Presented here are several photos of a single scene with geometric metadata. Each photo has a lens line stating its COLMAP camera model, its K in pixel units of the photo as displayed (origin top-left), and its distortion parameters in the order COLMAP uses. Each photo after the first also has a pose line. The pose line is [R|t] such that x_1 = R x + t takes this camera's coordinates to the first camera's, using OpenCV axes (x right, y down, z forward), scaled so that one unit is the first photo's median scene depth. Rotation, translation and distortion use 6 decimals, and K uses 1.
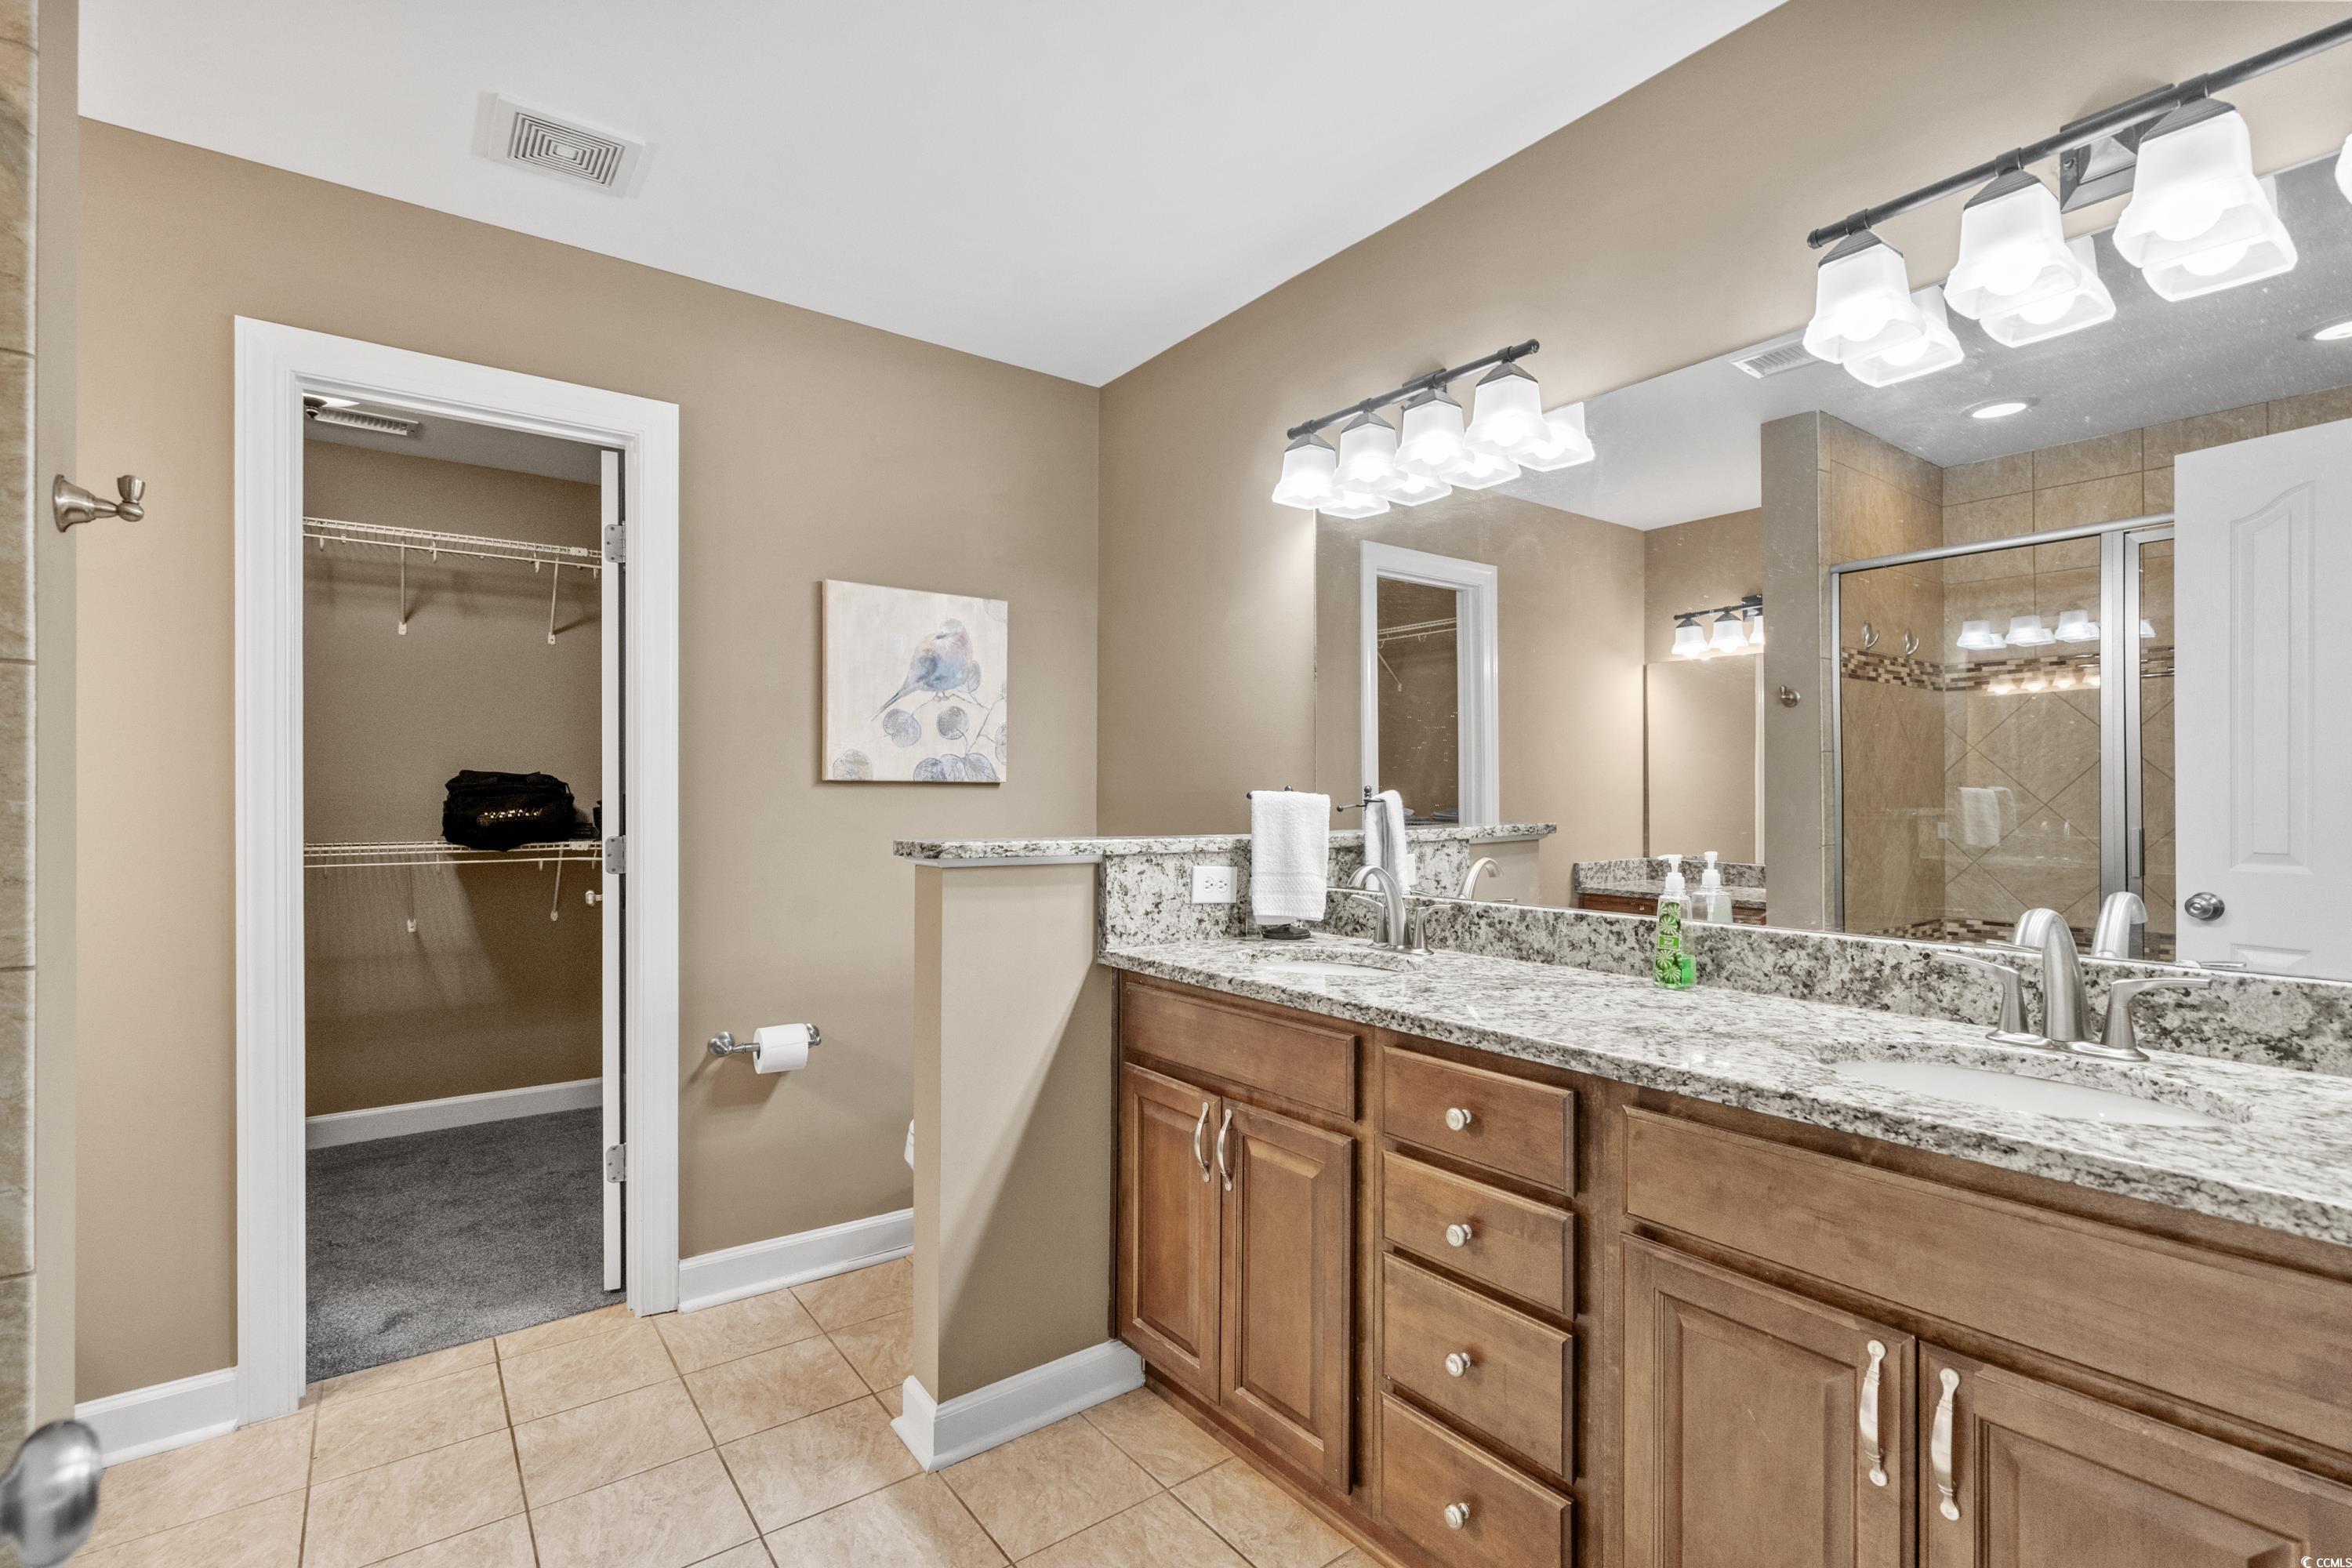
lens RADIAL K [[1071.9, 0, 1178.6], [0, 1071.9, 794.6], [0, 0, 1]] dist [-0.011232, 0.005849]
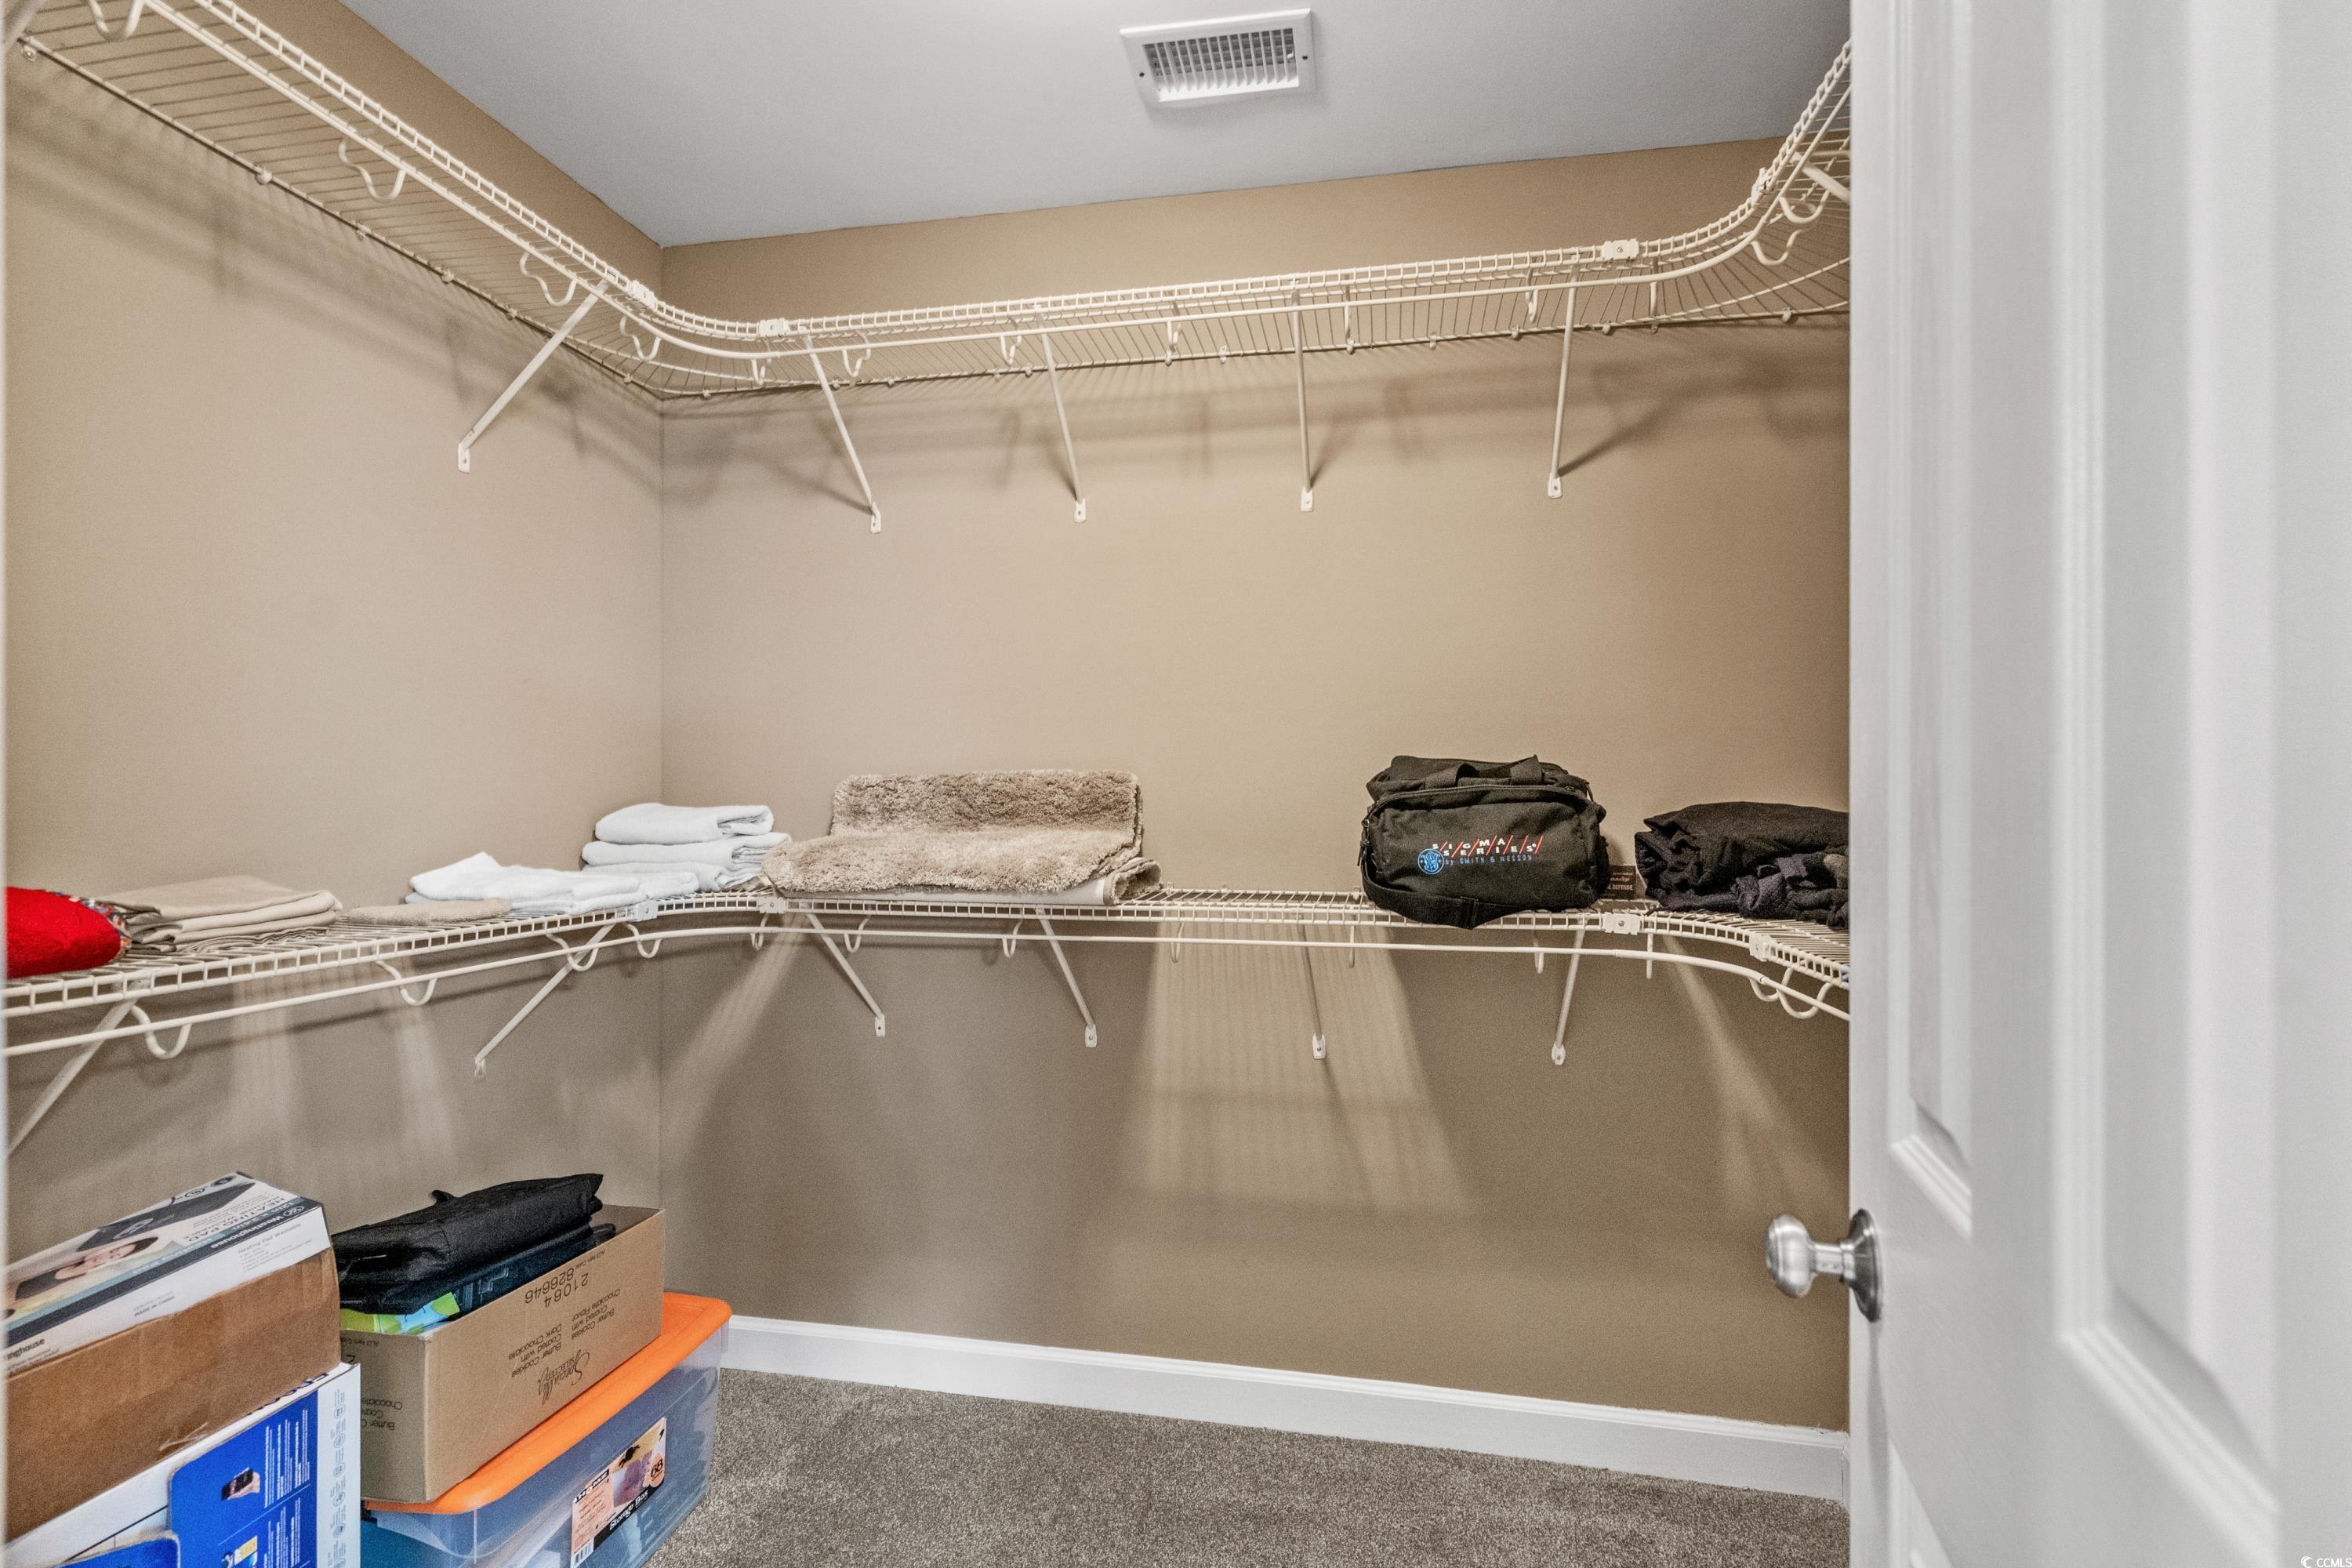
lens RADIAL K [[1071.9, 0, 1178.0], [0, 1071.9, 795.0], [0, 0, 1]] dist [-0.011232, 0.005849]
pose [[0.677936, -0.000910, -0.735121, -0.363649], [-0.003095, 0.999987, -0.004092, -0.002647], [0.735115, 0.005049, 0.677924, 0.573281]]
